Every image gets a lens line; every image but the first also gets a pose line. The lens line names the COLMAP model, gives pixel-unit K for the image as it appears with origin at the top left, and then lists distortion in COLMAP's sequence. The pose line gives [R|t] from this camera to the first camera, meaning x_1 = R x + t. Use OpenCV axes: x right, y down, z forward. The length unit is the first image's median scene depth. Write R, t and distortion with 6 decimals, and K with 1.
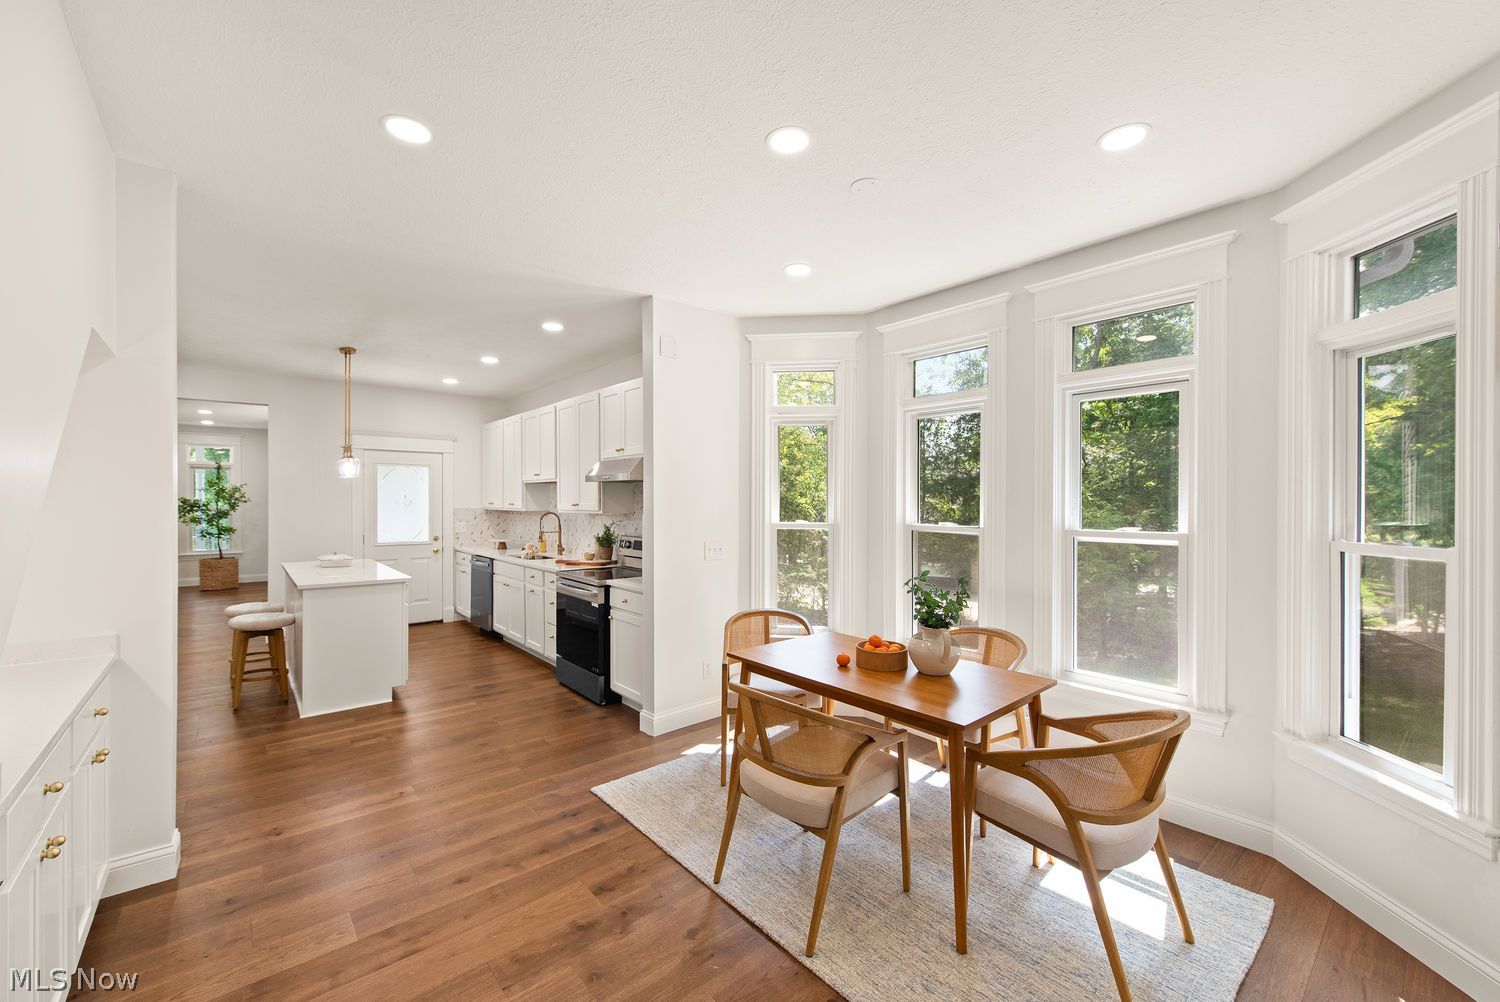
lens RADIAL K [[602.1, 0, 746.3], [0, 602.1, 503.2], [0, 0, 1]] dist [-0.001077, -0.000173]
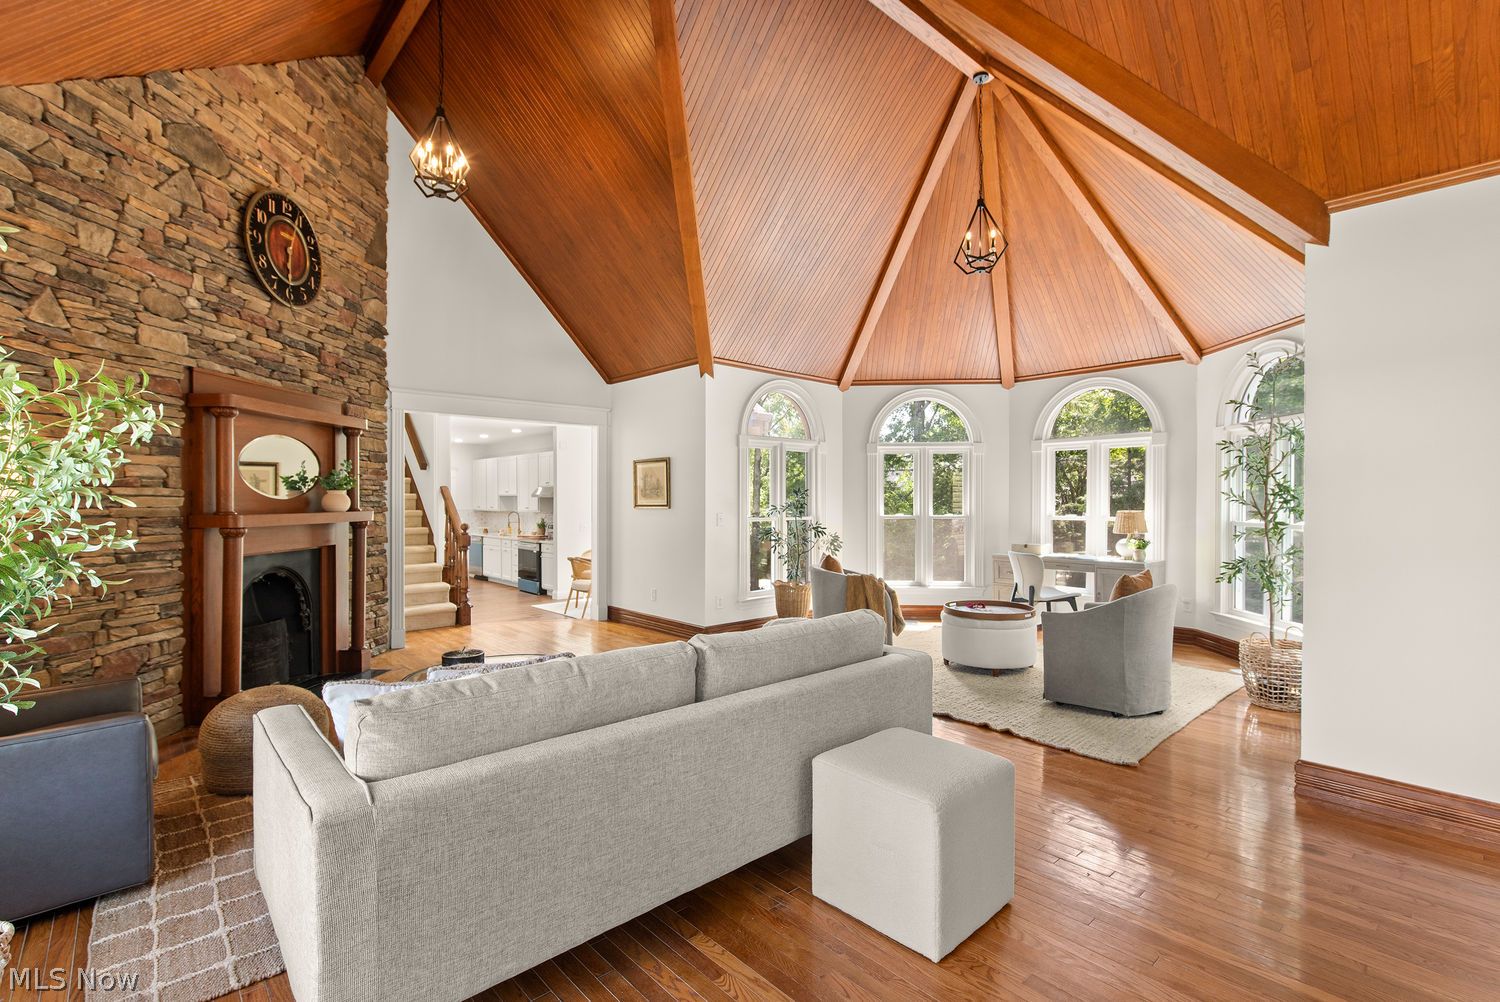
lens RADIAL K [[692.1, 0, 747.4], [0, 692.1, 500.1], [0, 0, 1]] dist [0.000029, -0.000092]
pose [[0.999706, -0.003630, 0.023979, 0.301179], [0.003641, 0.999993, -0.000445, -0.014801], [-0.023977, 0.000532, 0.999712, -1.008997]]
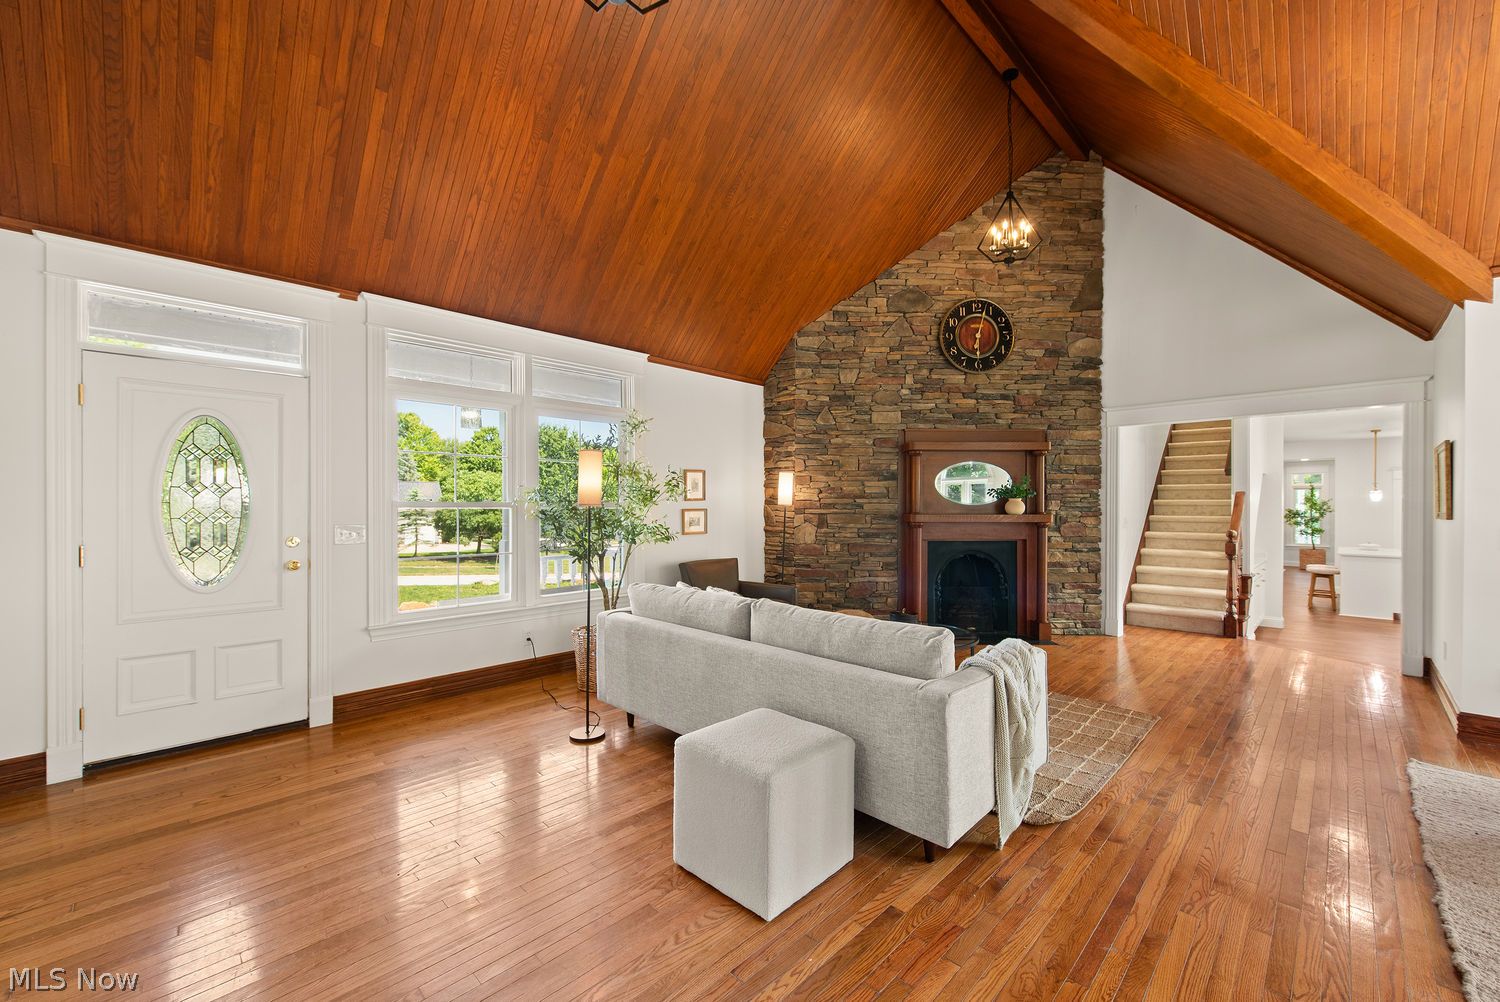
lens RADIAL K [[602.1, 0, 747.4], [0, 602.1, 504.2], [0, 0, 1]] dist [-0.001077, -0.000173]
pose [[0.083532, -0.003591, -0.996499, 0.690256], [-0.002733, 0.999989, -0.003832, -0.014471], [0.996501, 0.003044, 0.083522, -0.730811]]
